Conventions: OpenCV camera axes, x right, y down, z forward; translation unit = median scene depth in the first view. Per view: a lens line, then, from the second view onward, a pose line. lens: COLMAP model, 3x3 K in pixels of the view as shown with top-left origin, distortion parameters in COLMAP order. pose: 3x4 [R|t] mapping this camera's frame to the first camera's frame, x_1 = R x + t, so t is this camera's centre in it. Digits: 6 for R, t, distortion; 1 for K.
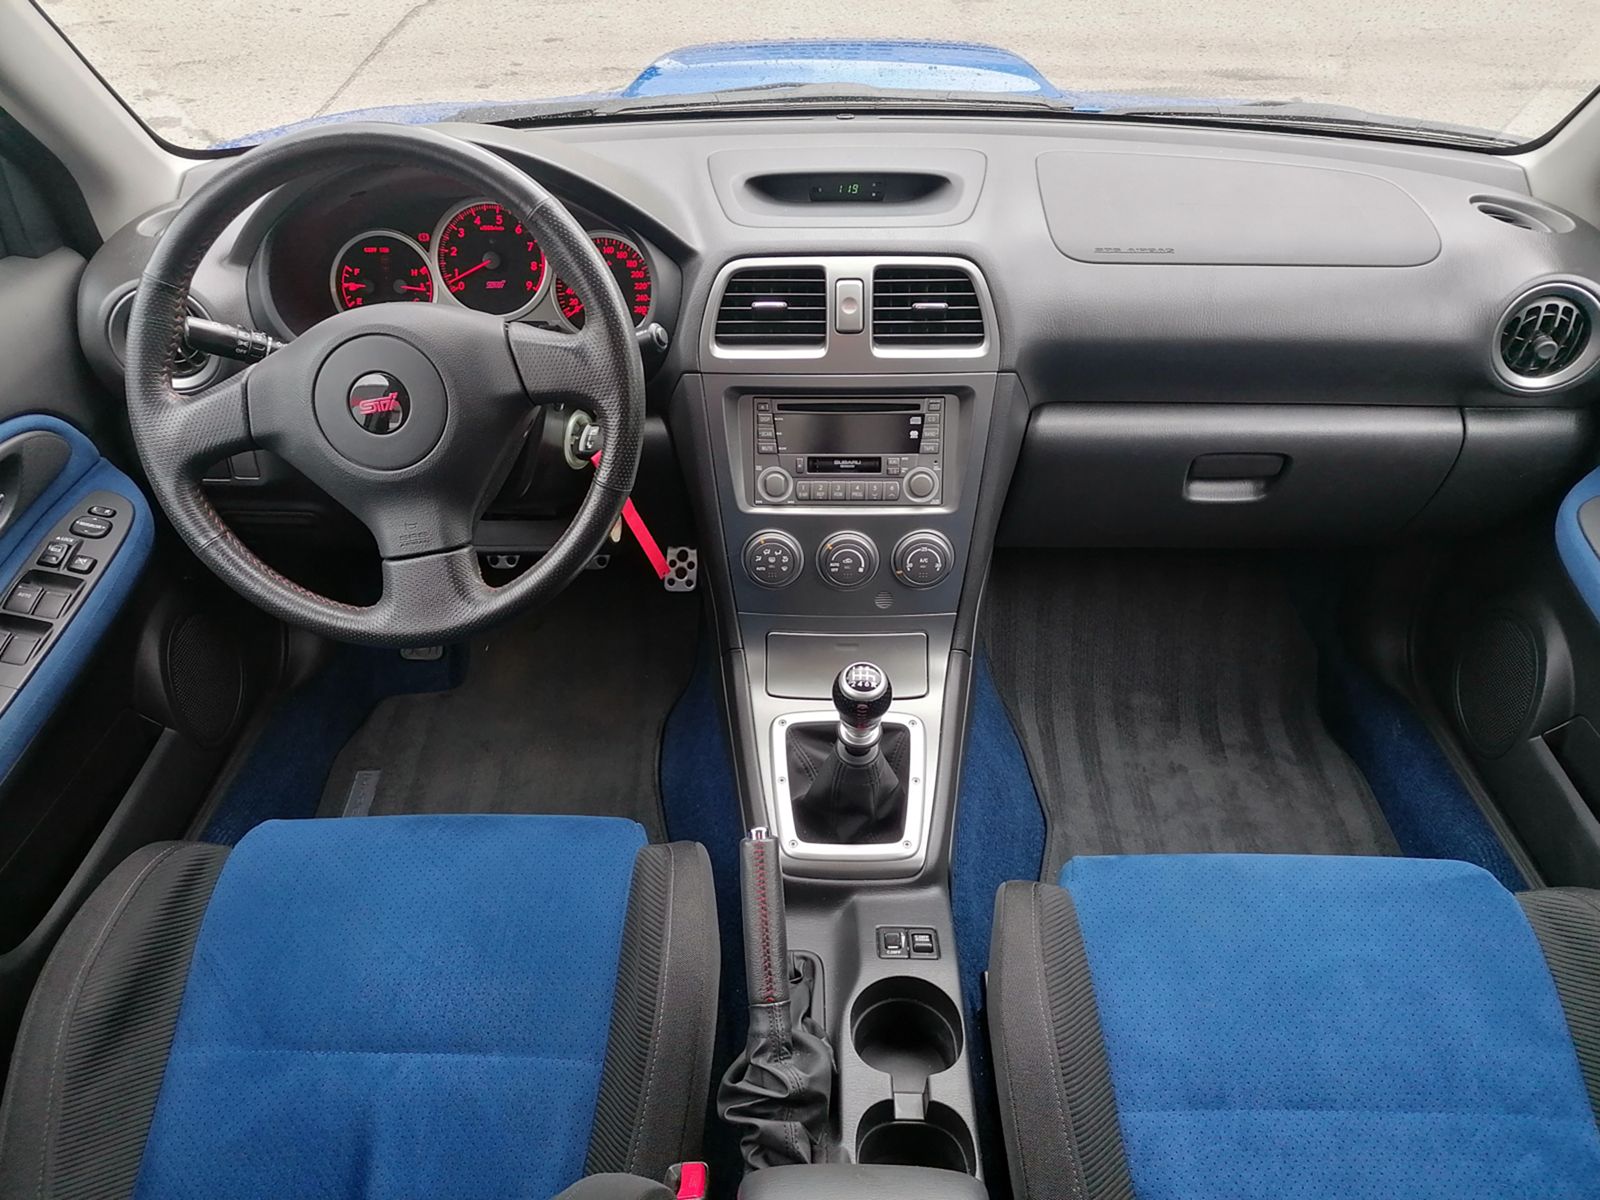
lens RADIAL K [[1212.3, 0, 794.9], [0, 1212.3, 601.0], [0, 0, 1]] dist [0.107898, -0.130676]
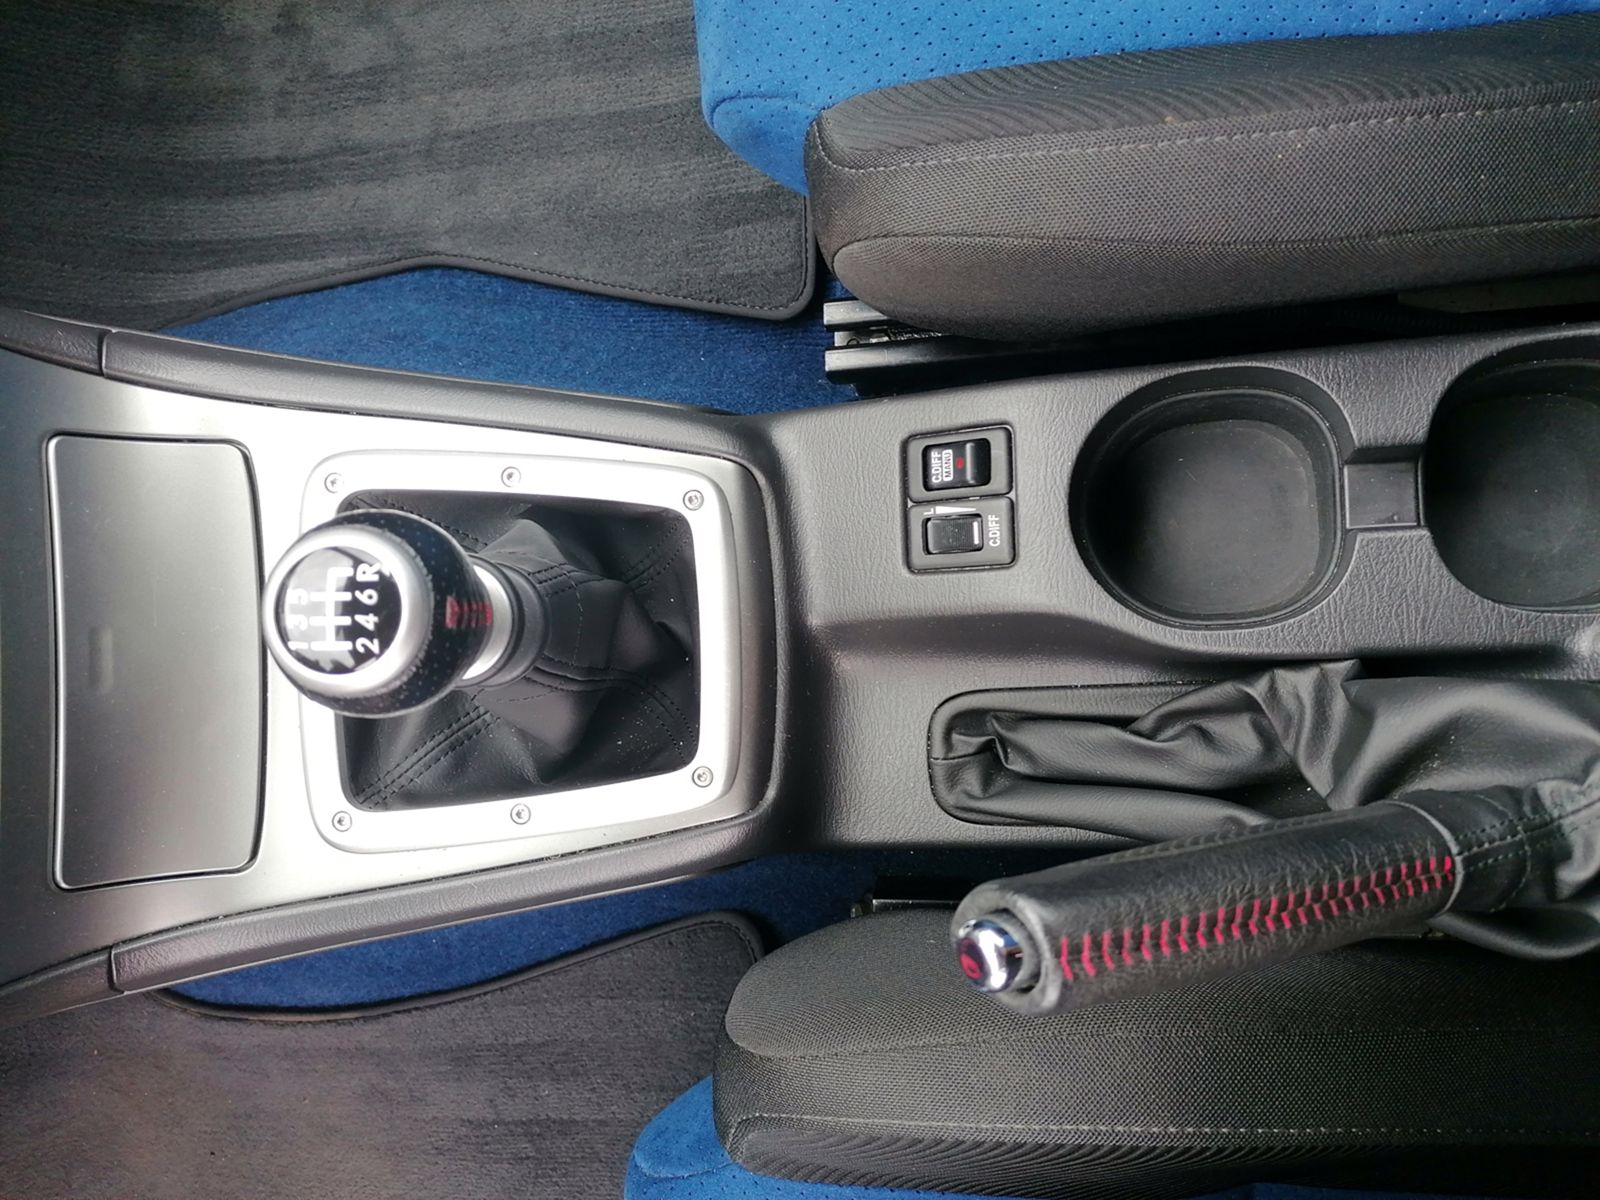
lens RADIAL K [[1212.3, 0, 794.9], [0, 1212.3, 601.0], [0, 0, 1]] dist [0.107898, -0.130676]
pose [[-0.045147, -0.997943, 0.045522, 0.034348], [0.797819, -0.008595, 0.602835, -0.018144], [-0.601204, 0.063535, 0.796566, 0.598110]]
